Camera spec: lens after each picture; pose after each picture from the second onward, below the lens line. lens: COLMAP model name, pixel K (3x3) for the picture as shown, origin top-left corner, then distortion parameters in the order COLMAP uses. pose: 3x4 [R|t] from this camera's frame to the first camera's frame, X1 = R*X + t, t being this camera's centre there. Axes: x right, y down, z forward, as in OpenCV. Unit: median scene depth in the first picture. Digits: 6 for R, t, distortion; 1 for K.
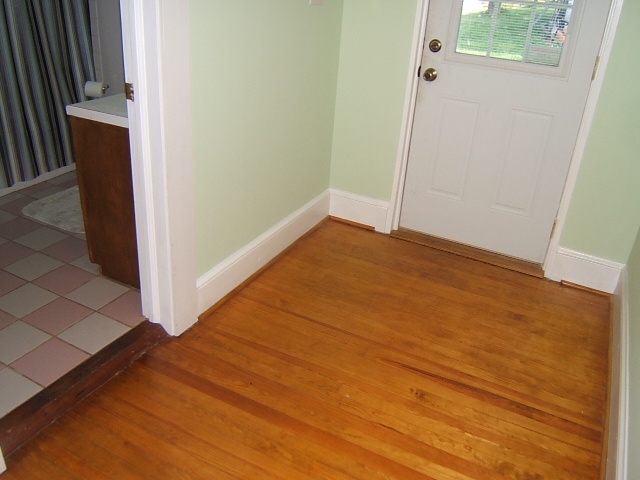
lens RADIAL K [[568.9, 0, 320.0], [0, 568.9, 240.0], [0, 0, 1]] dist [-0.011599, -0.017370]
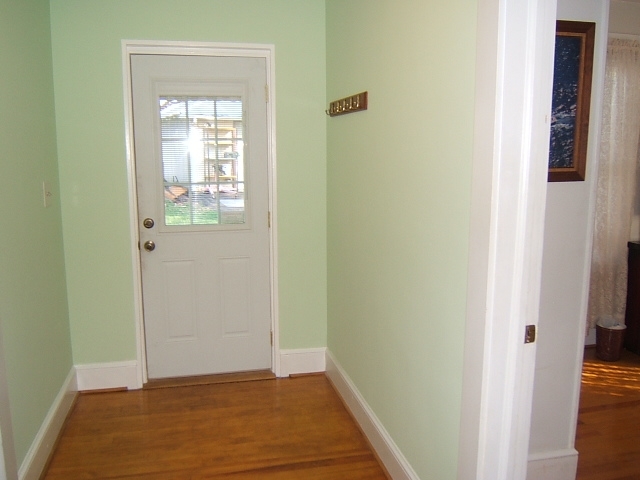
lens RADIAL K [[568.9, 0, 320.0], [0, 568.9, 240.0], [0, 0, 1]] dist [-0.011599, -0.017370]
pose [[0.770523, -0.173352, 0.613387, -0.274953], [0.334945, 0.928855, -0.158242, 0.014142], [-0.542316, 0.327380, 0.773767, -0.156240]]
